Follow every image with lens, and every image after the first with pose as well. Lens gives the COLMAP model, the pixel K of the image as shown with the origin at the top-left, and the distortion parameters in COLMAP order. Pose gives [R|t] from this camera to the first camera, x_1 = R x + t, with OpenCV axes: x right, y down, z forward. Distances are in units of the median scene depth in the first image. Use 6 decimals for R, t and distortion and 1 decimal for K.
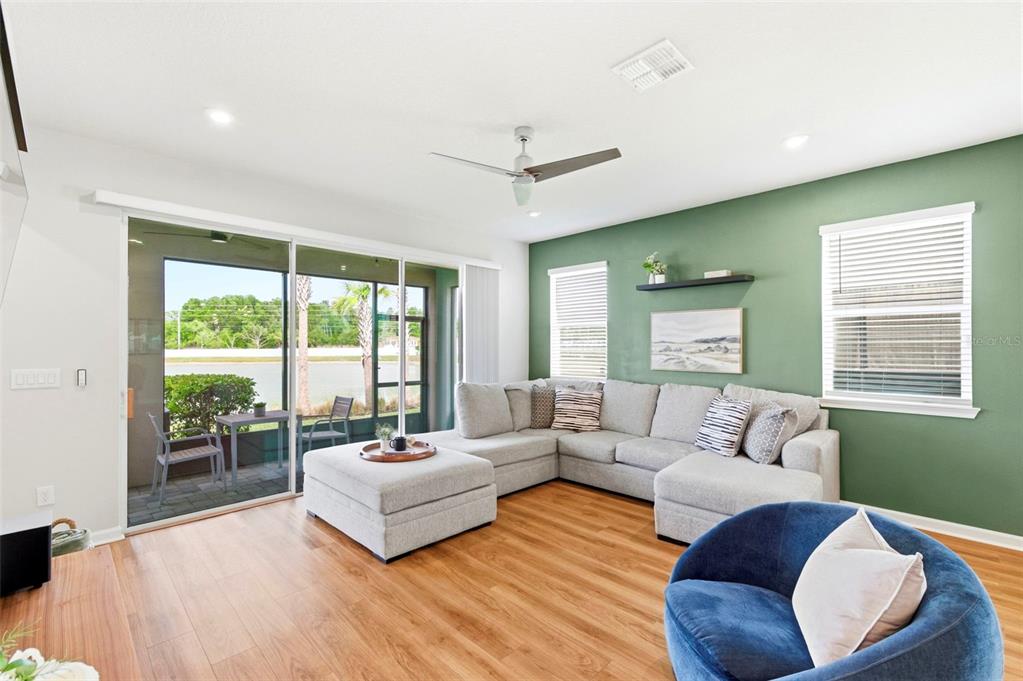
lens RADIAL K [[460.8, 0, 511.5], [0, 460.8, 340.5], [0, 0, 1]] dist [-0.000121, -0.000144]
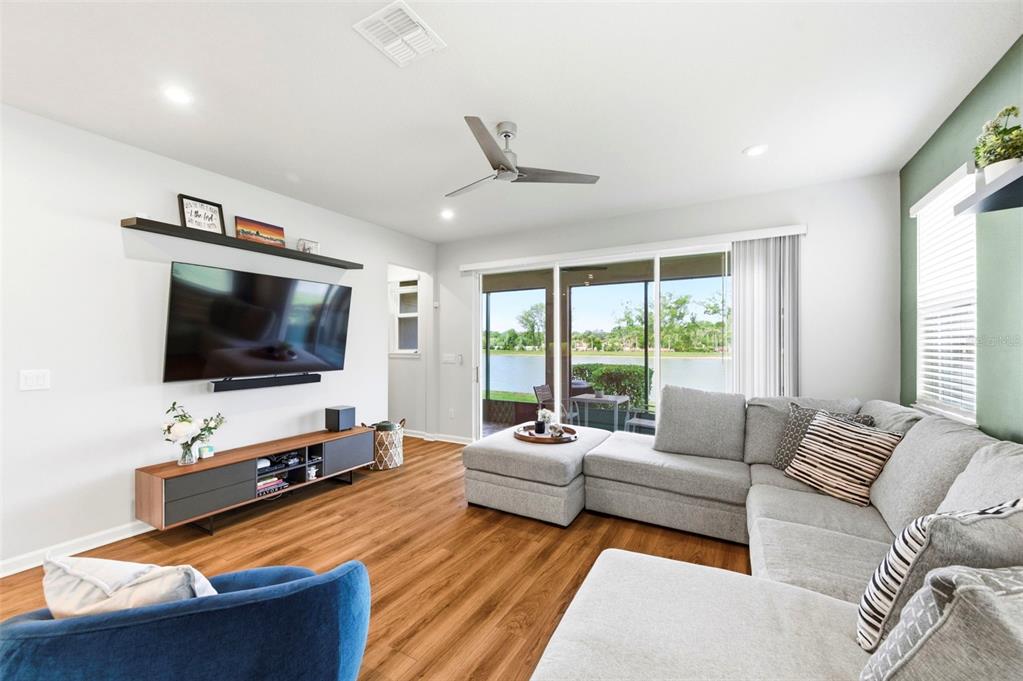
lens RADIAL K [[408.6, 0, 504.6], [0, 408.6, 343.0], [0, 0, 1]] dist [-0.001623, -0.000593]
pose [[0.233269, -0.004010, -0.972404, 0.867217], [0.009141, 0.999956, -0.001930, 0.011894], [0.972369, -0.008439, 0.233296, 0.781853]]
